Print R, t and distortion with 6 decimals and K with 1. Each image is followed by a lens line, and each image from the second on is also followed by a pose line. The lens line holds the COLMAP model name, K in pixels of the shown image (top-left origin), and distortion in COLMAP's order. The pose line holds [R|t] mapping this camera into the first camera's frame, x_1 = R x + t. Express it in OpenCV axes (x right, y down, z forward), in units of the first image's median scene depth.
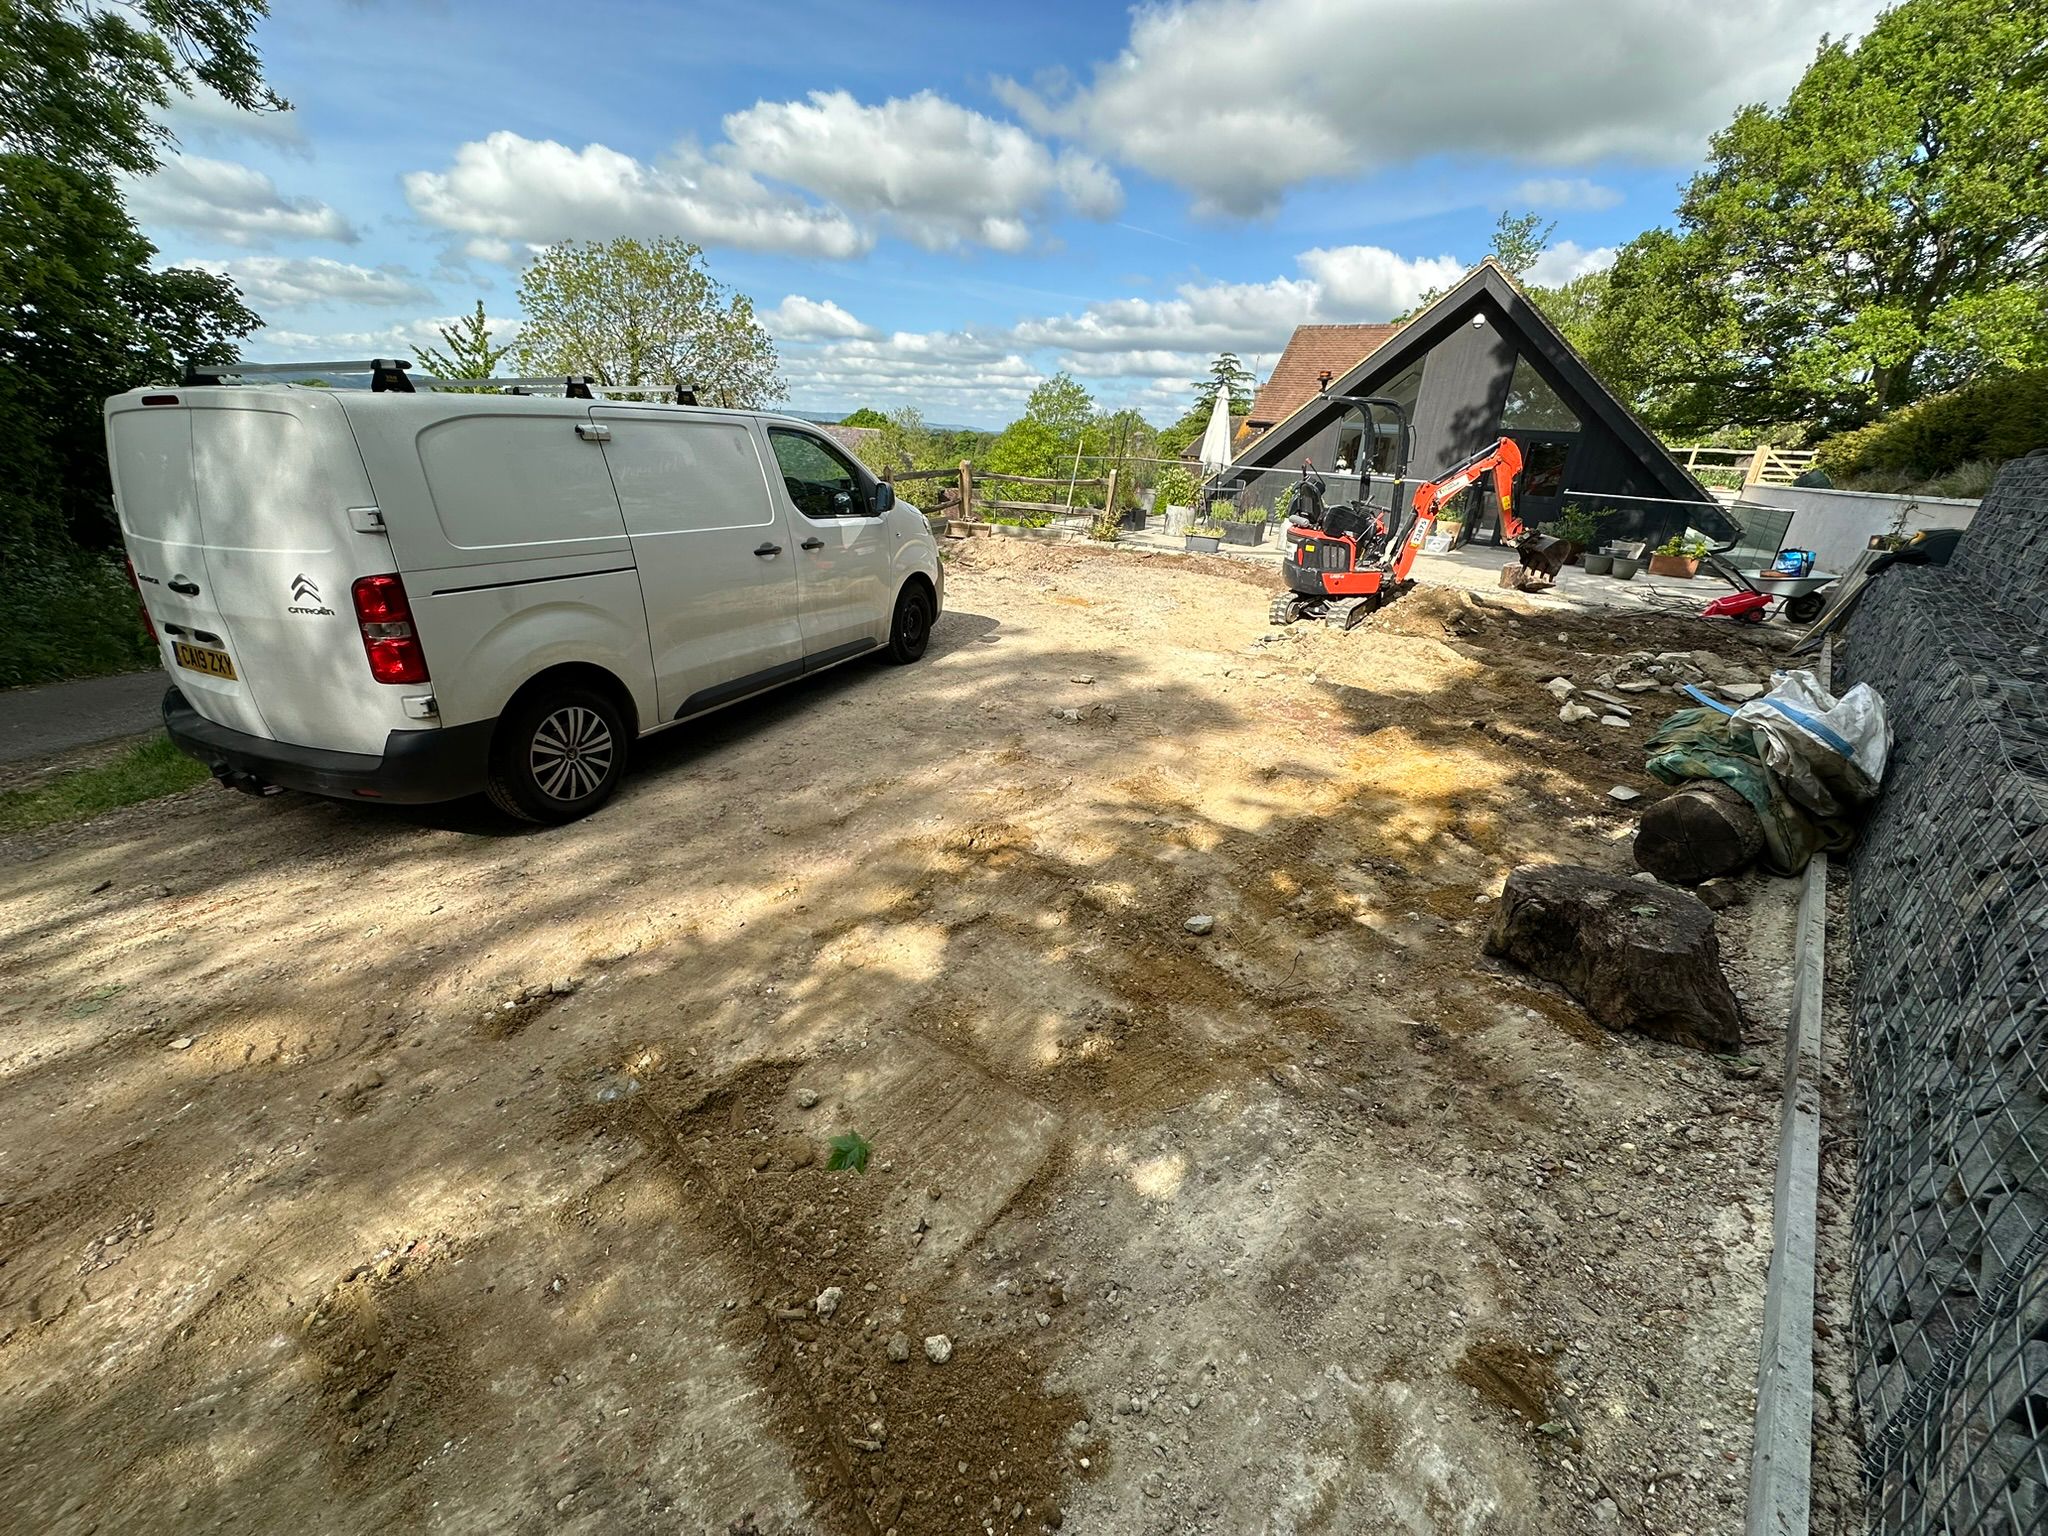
lens RADIAL K [[836.3, 0, 1012.6], [0, 836.3, 773.5], [0, 0, 1]] dist [-0.003386, 0.000919]
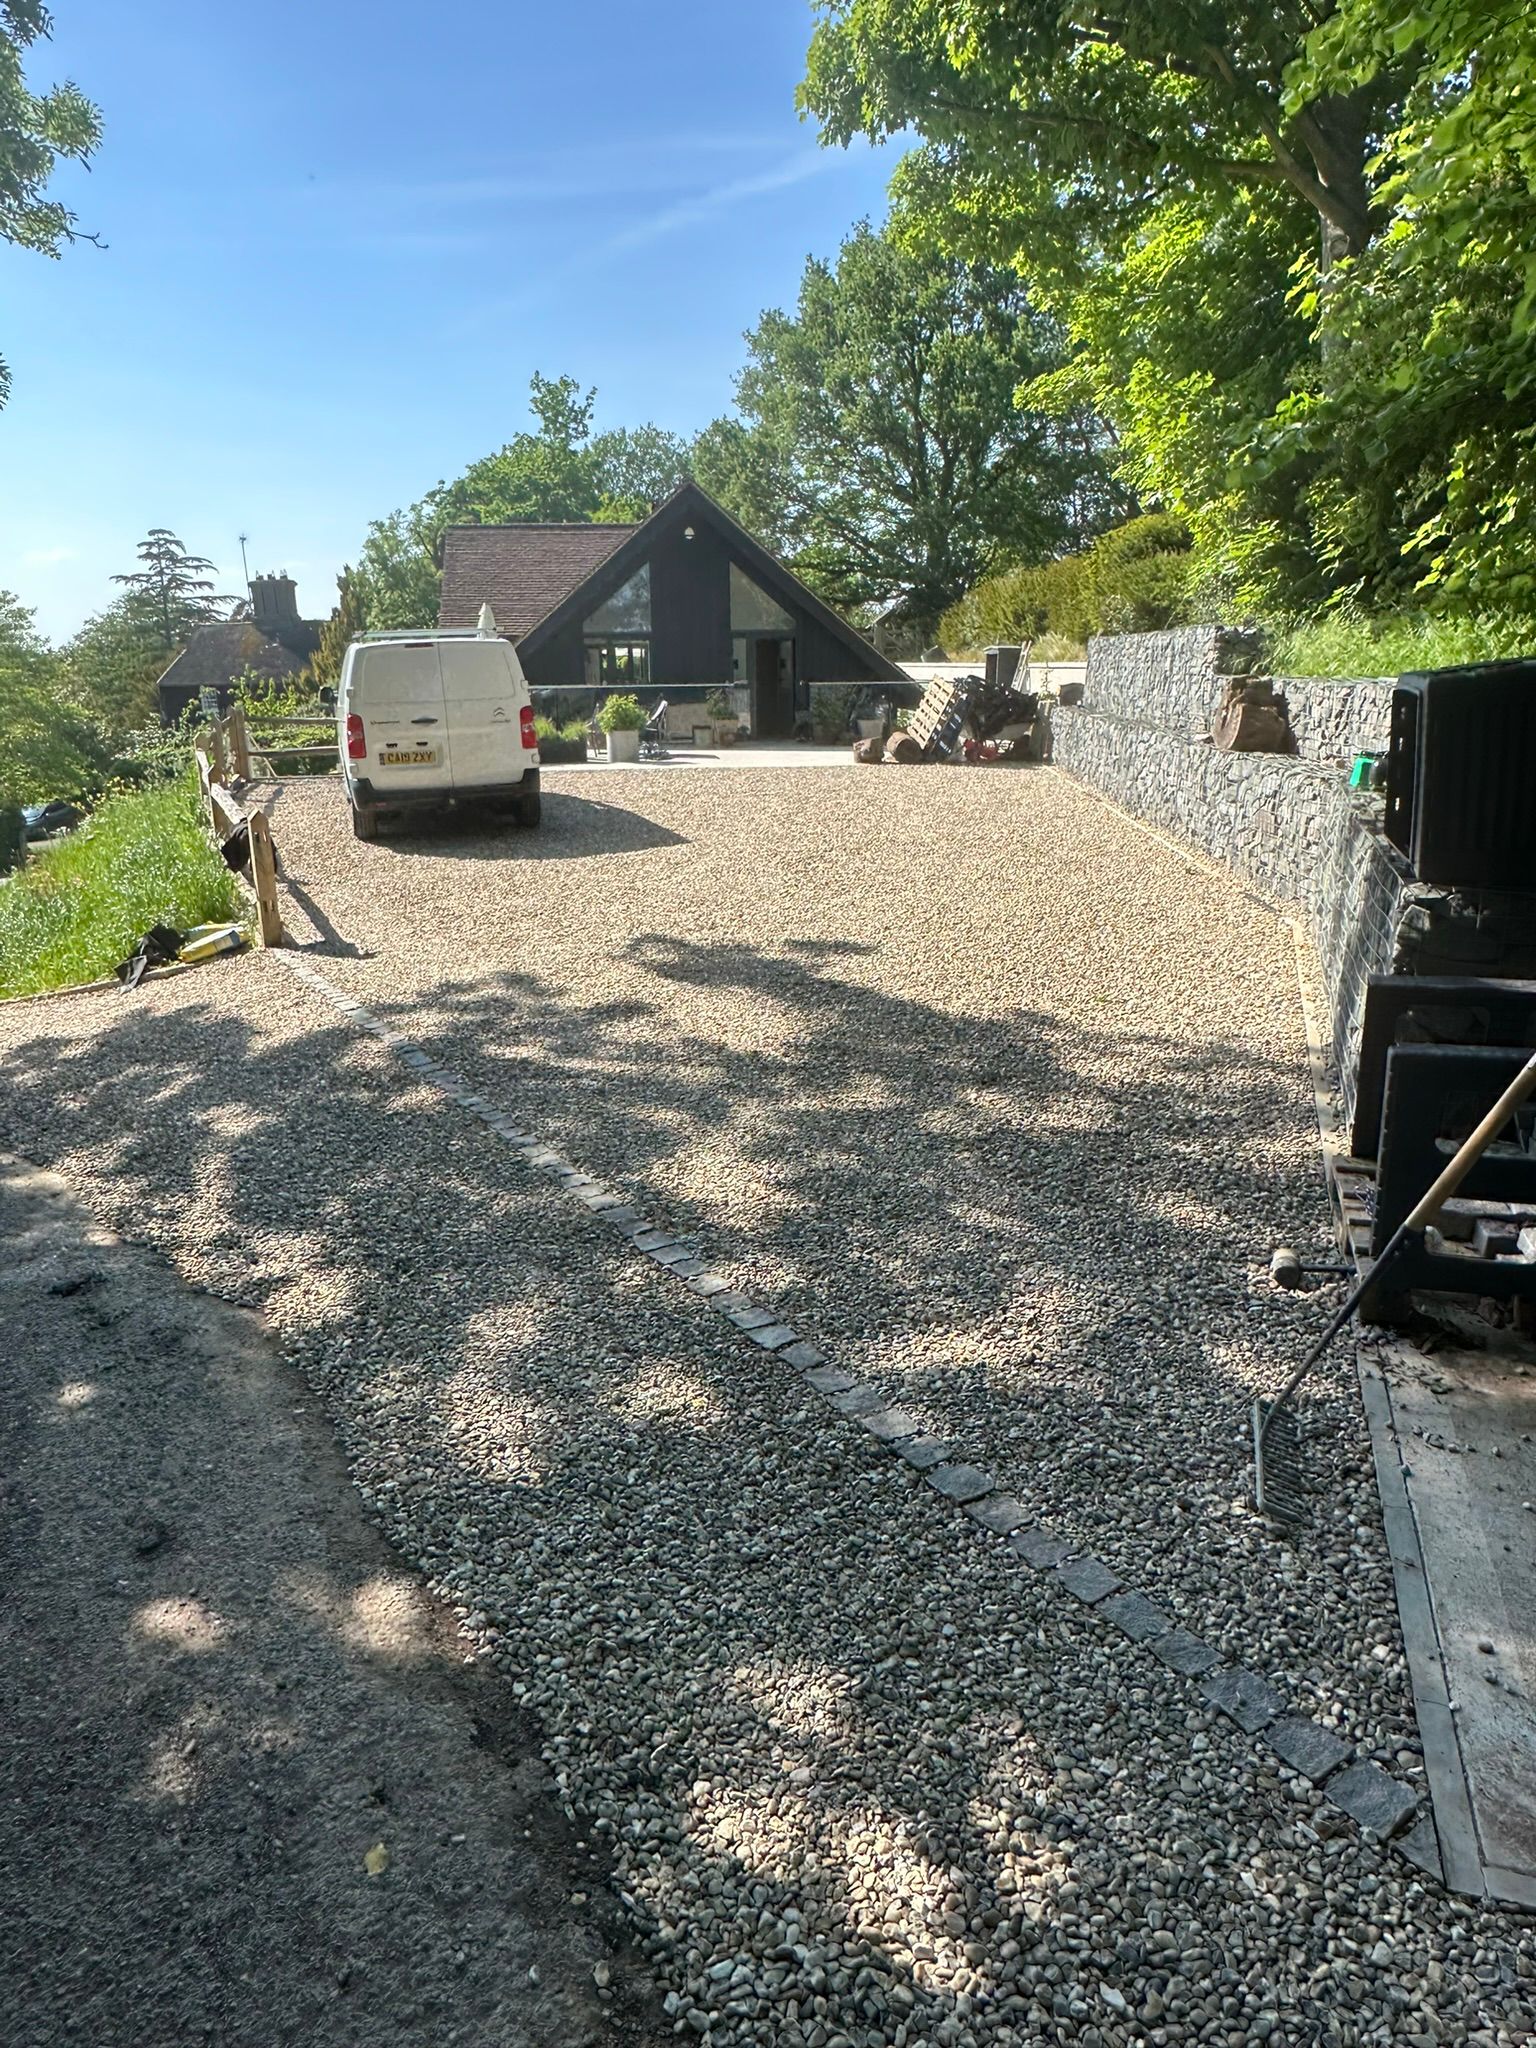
lens RADIAL K [[1349.2, 0, 779.6], [0, 1349.2, 1021.4], [0, 0, 1]] dist [-0.007022, 0.005263]
pose [[0.772402, -0.227987, 0.592804, -0.496863], [0.290392, 0.956851, -0.010374, 0.091625], [-0.564861, 0.180158, 0.805280, -0.310975]]
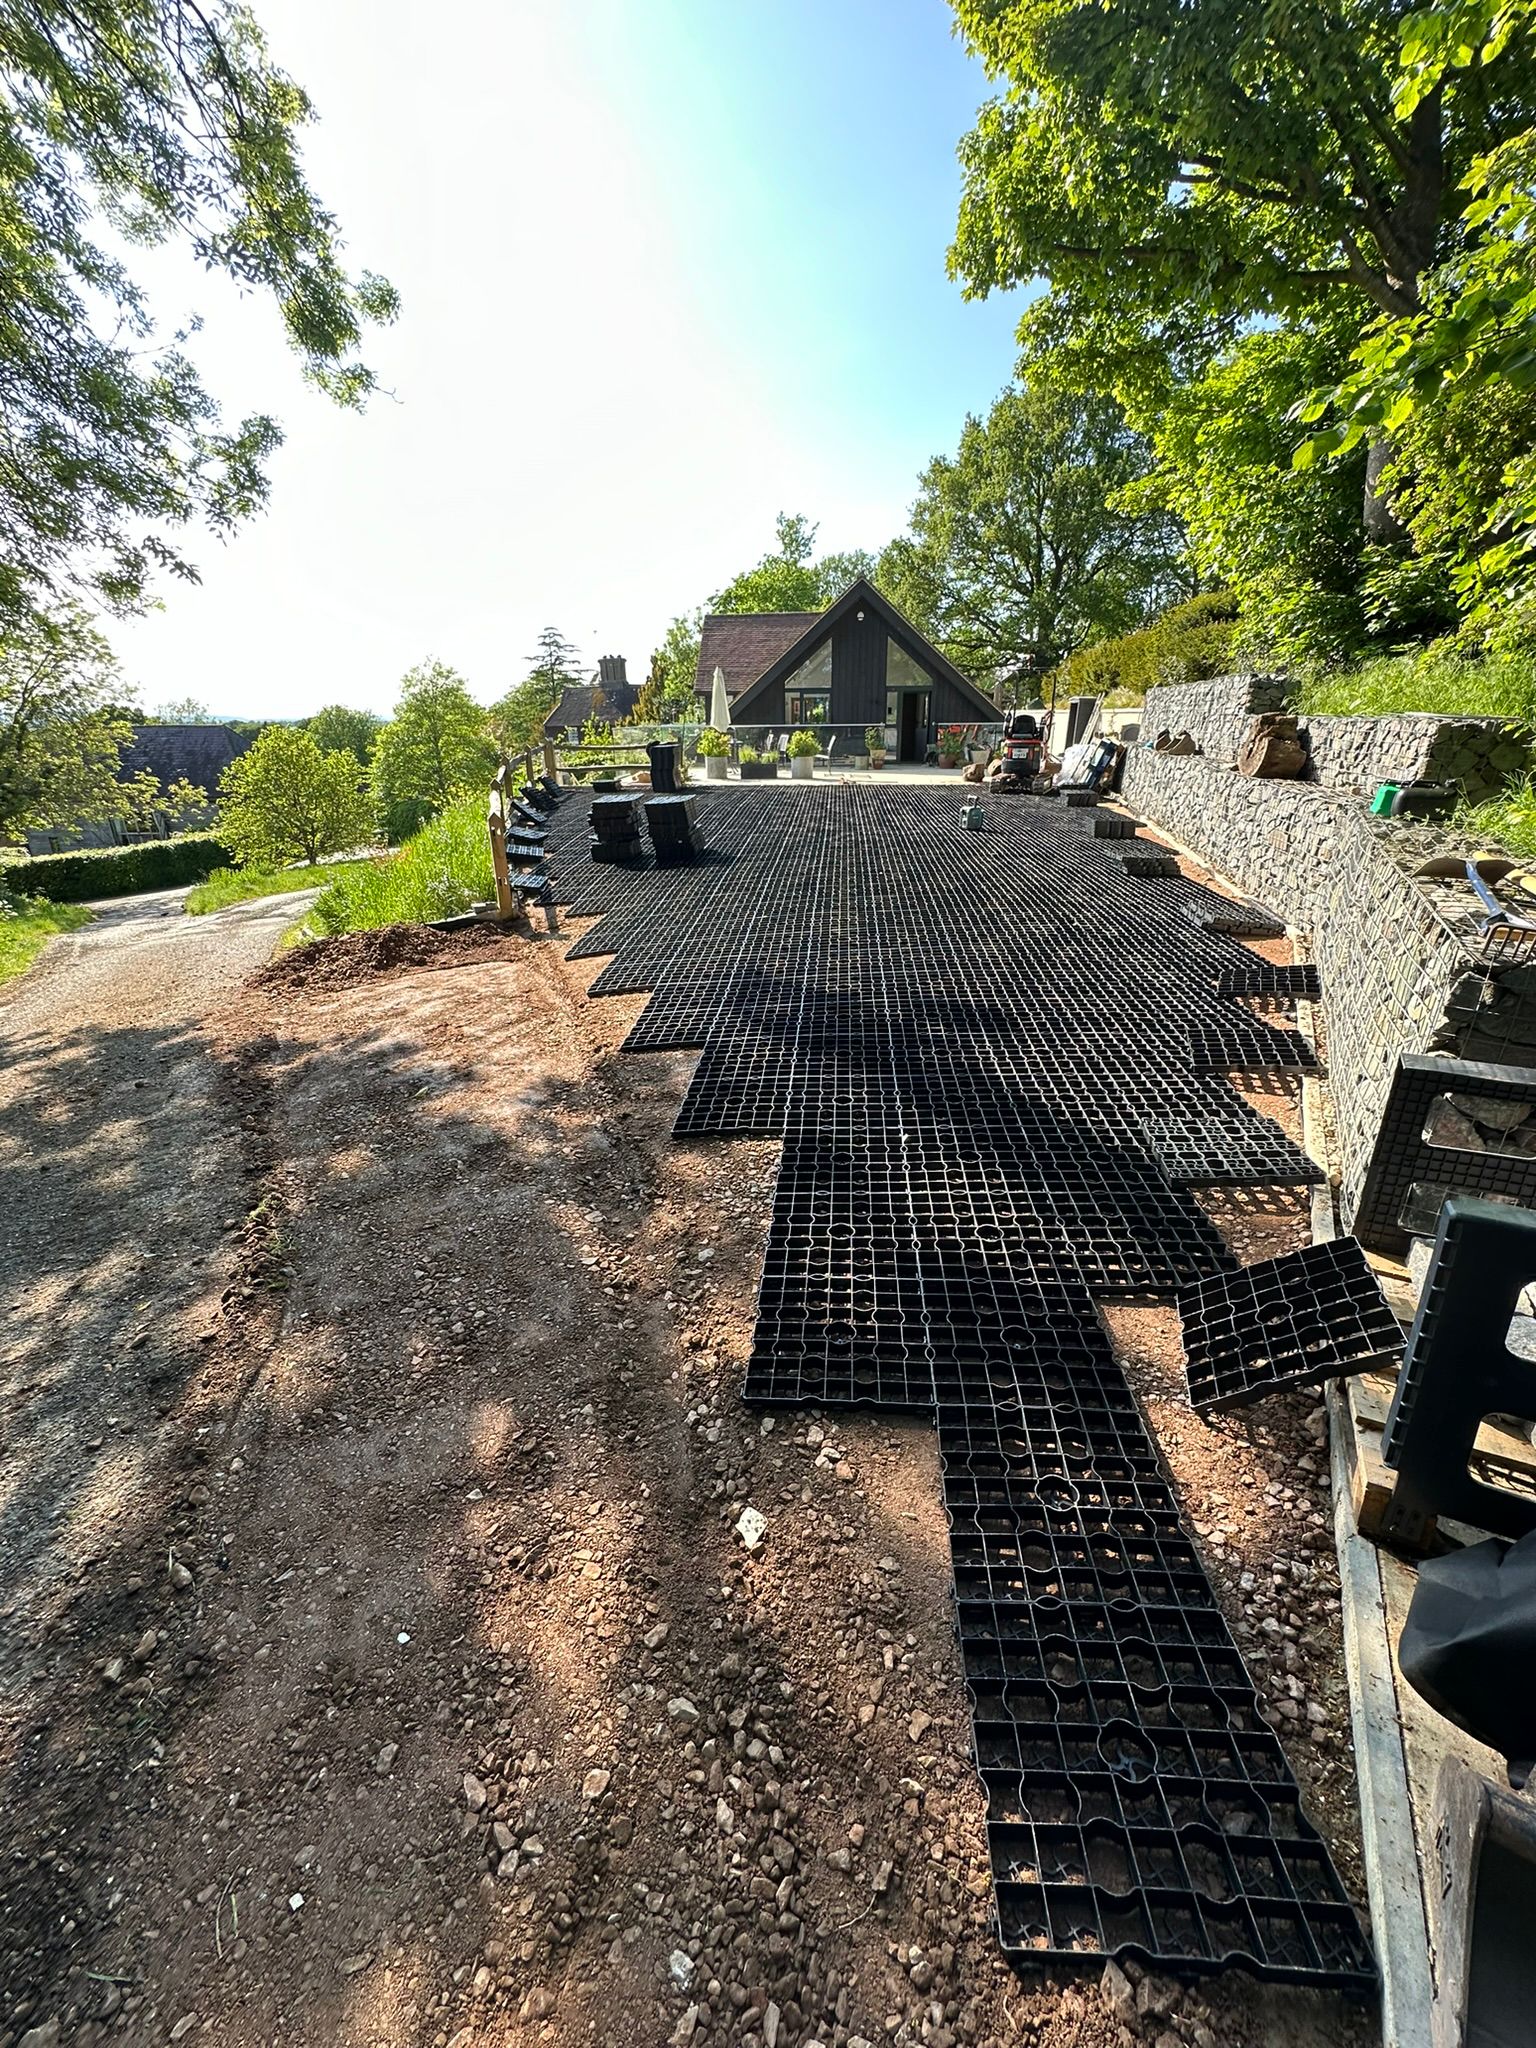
lens RADIAL K [[836.2, 0, 764.9], [0, 836.2, 1028.8], [0, 0, 1]] dist [0.000321, -0.000591]
pose [[0.878811, -0.230967, 0.417547, -0.395184], [0.236743, 0.970800, 0.038727, 0.078227], [-0.414299, 0.064817, 0.907830, -0.244953]]
